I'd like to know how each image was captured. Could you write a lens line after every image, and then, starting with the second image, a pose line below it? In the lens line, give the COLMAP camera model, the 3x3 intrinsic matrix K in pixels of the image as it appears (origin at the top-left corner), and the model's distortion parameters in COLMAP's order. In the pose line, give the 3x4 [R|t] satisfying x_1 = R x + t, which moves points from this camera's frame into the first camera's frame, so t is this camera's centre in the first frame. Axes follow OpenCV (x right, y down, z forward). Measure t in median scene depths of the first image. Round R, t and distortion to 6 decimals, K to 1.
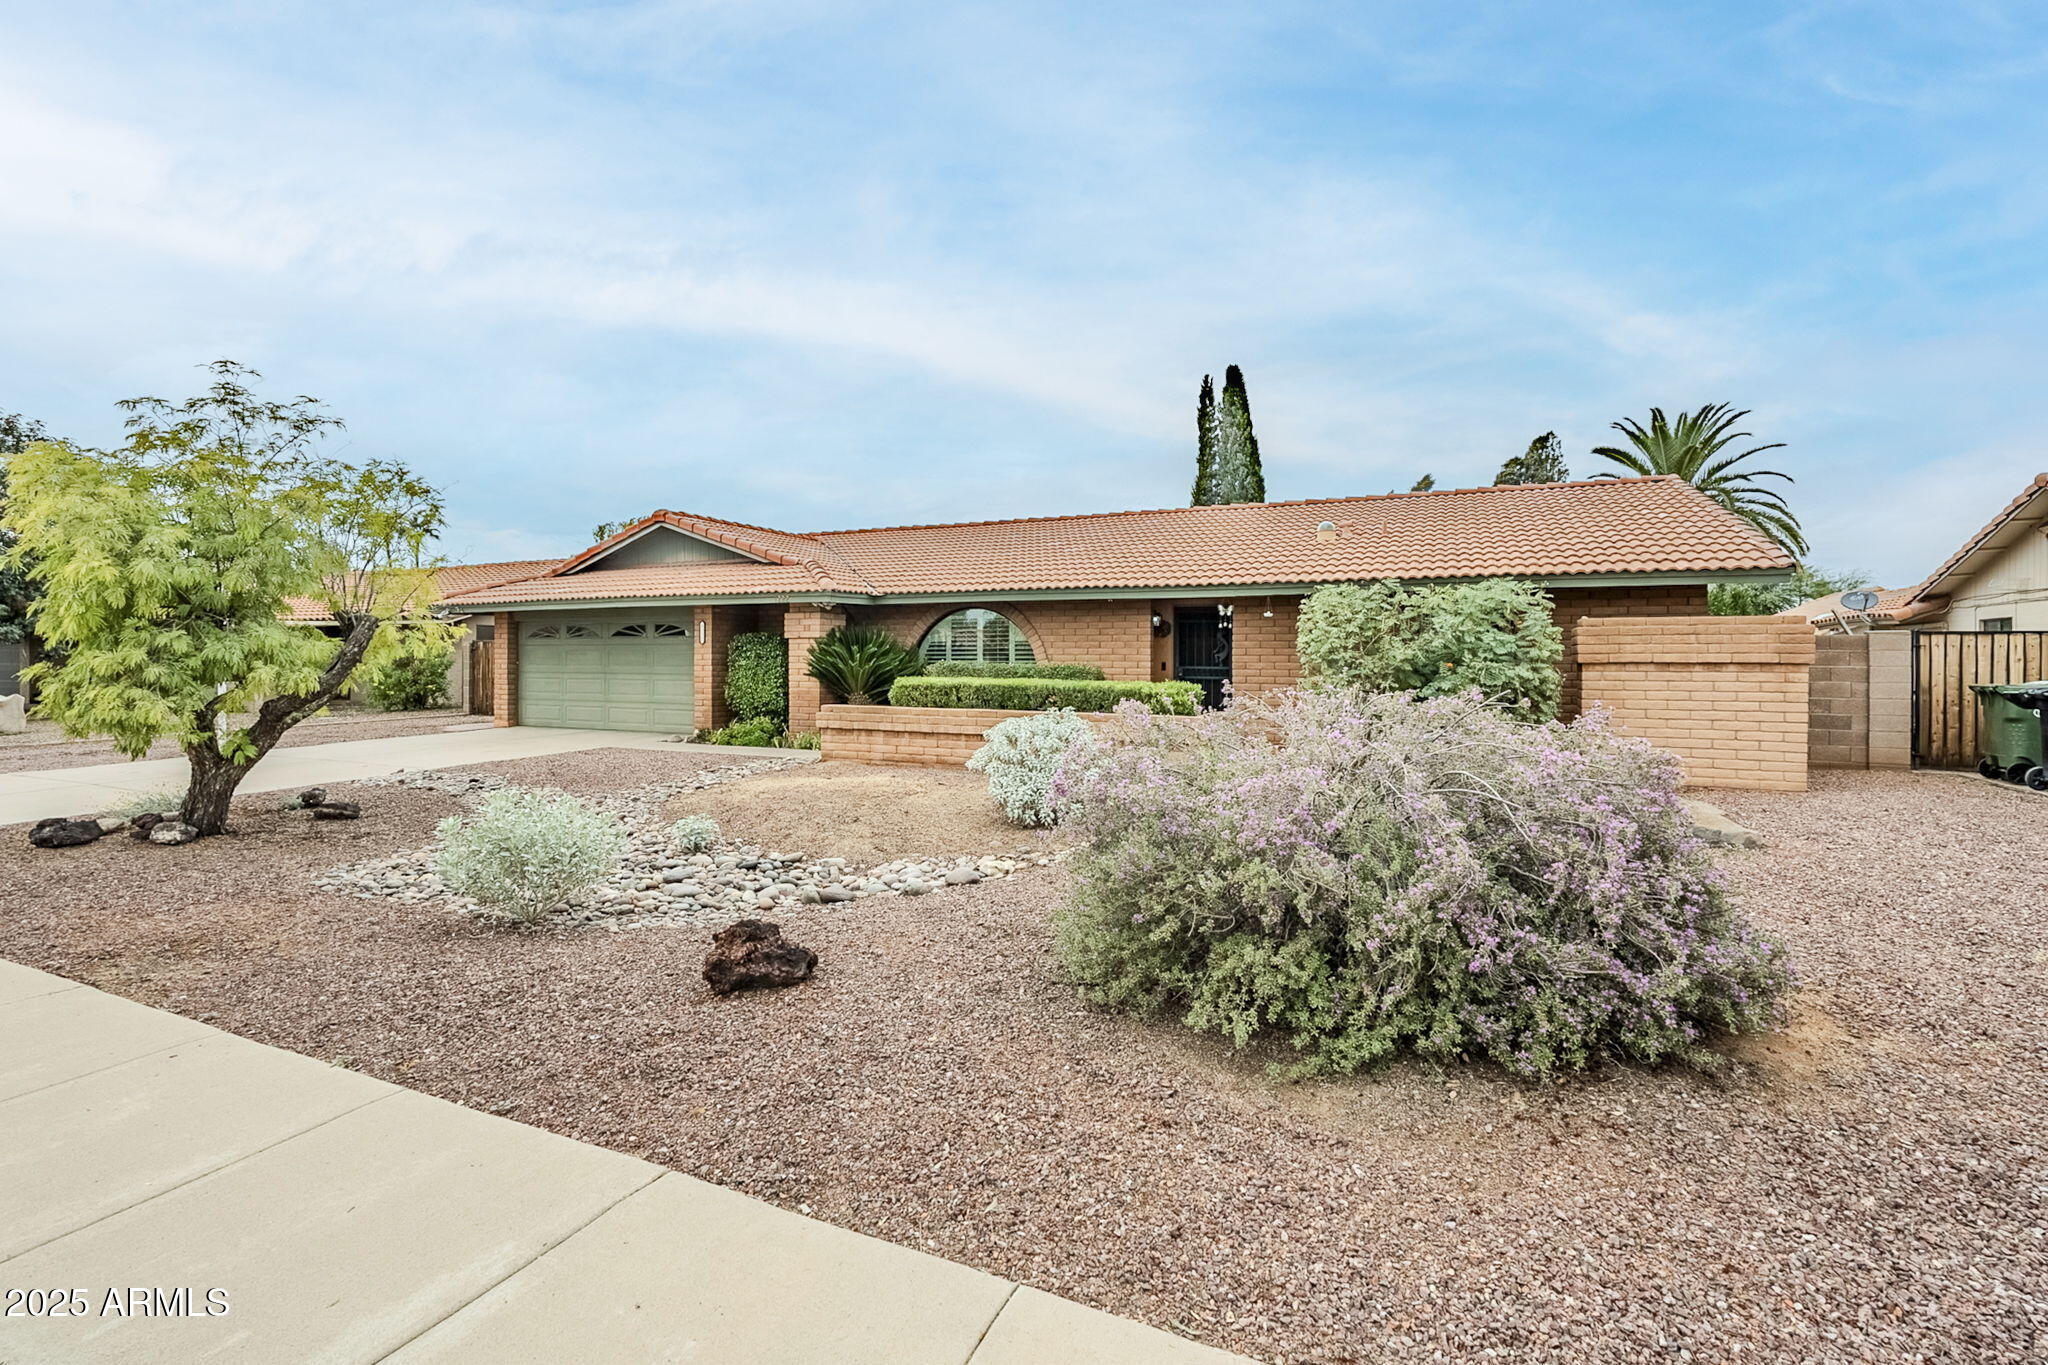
lens RADIAL K [[919.3, 0, 1024.2], [0, 919.3, 671.0], [0, 0, 1]] dist [0.000867, -0.001525]
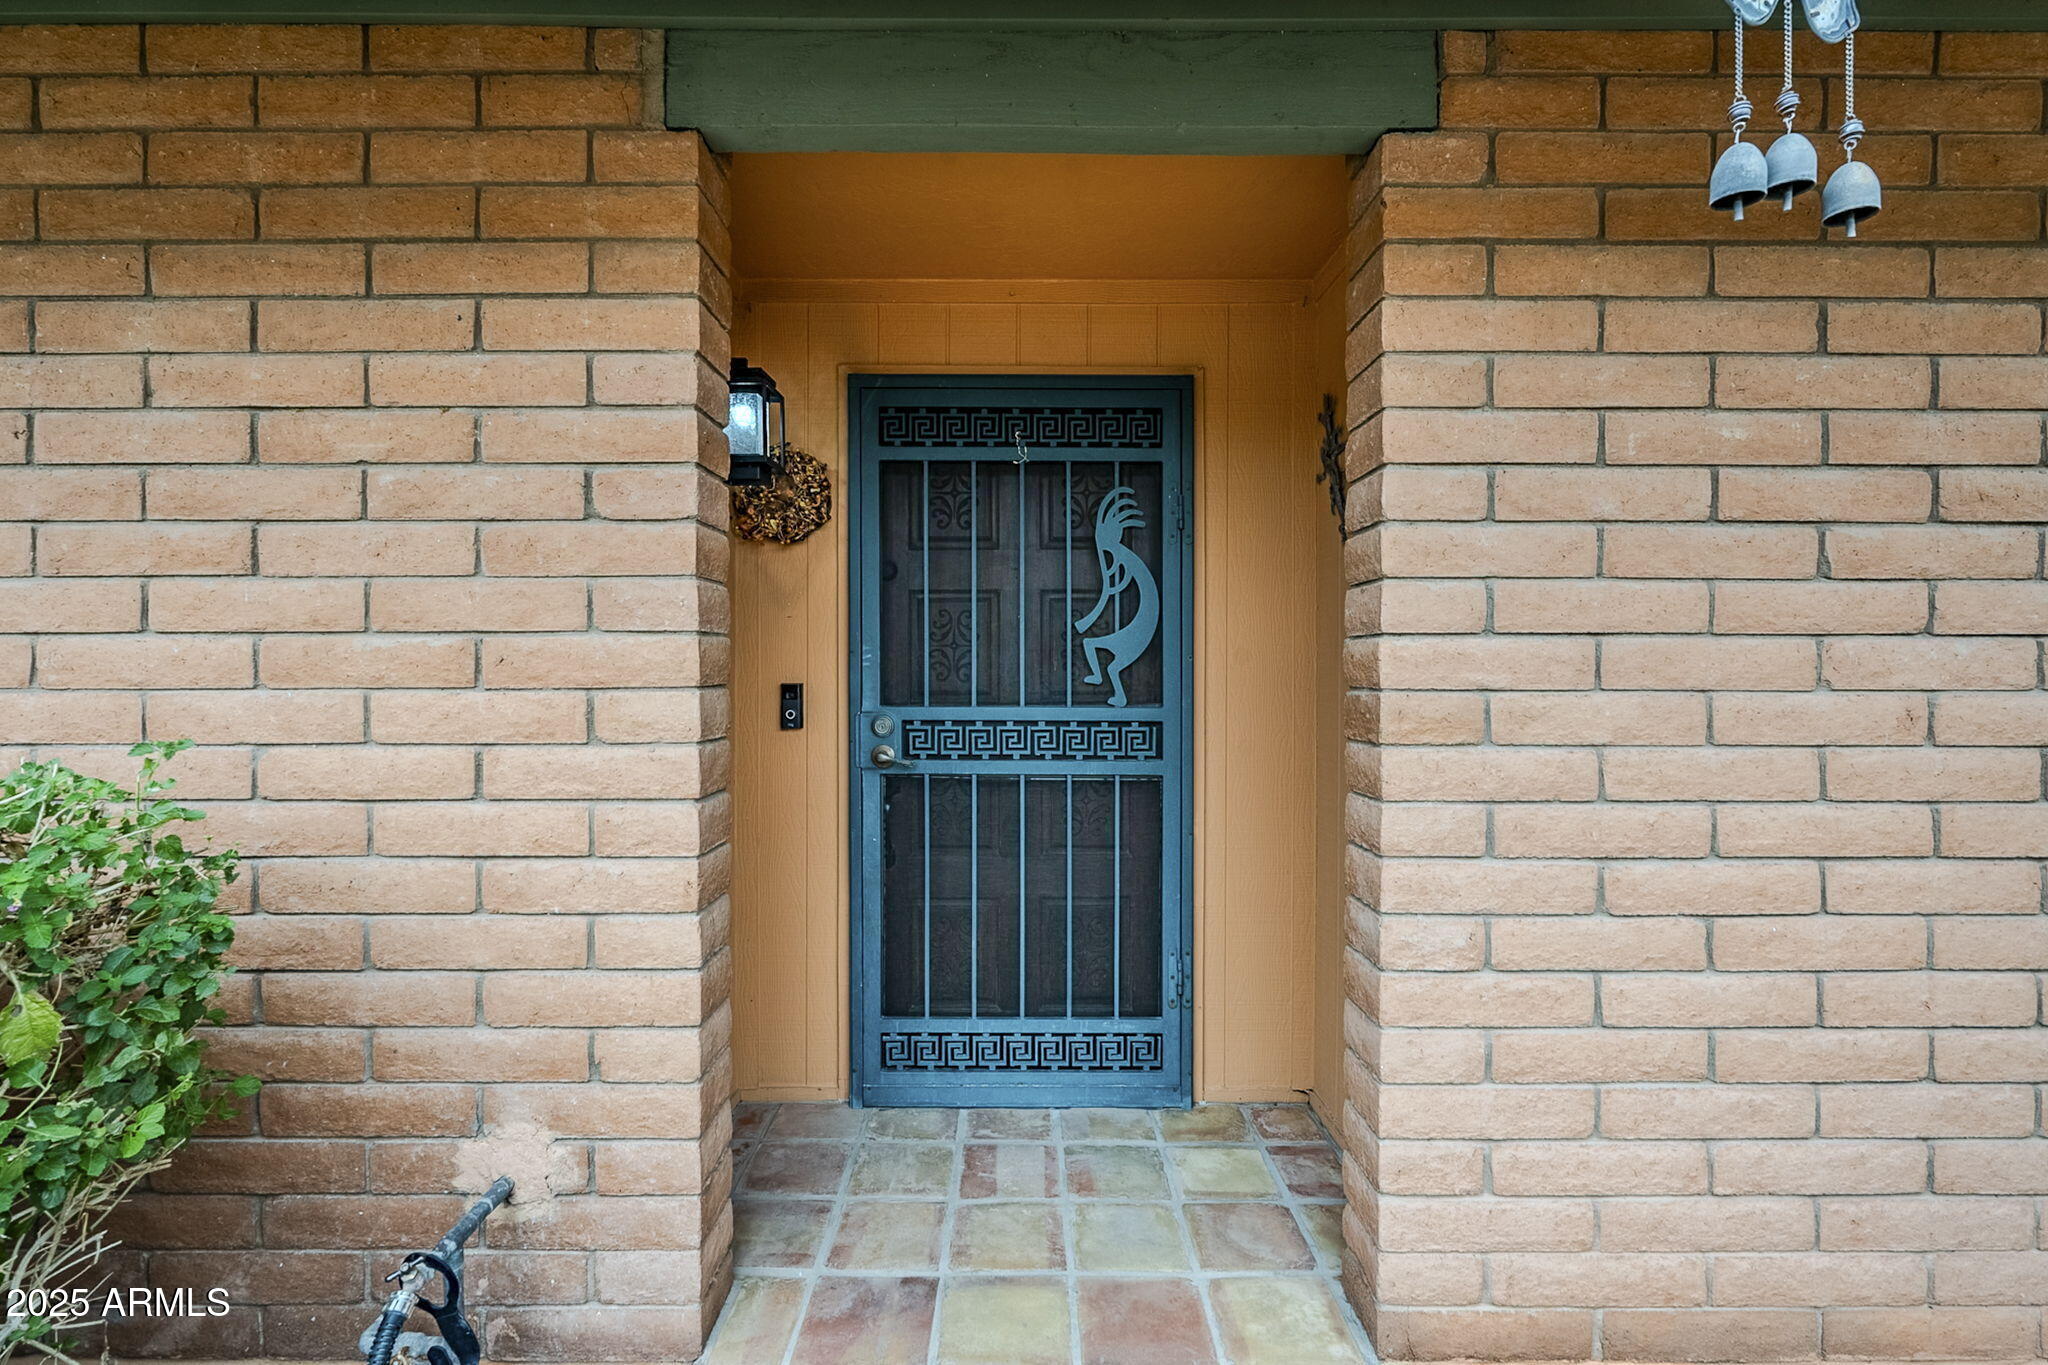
lens RADIAL K [[919.3, 0, 1024.0], [0, 919.3, 672.7], [0, 0, 1]] dist [0.000867, -0.001525]
pose [[0.906108, -0.008017, 0.422970, 0.120248], [0.007241, 0.999968, 0.003442, -0.012014], [-0.422984, -0.000056, 0.906137, 0.843388]]
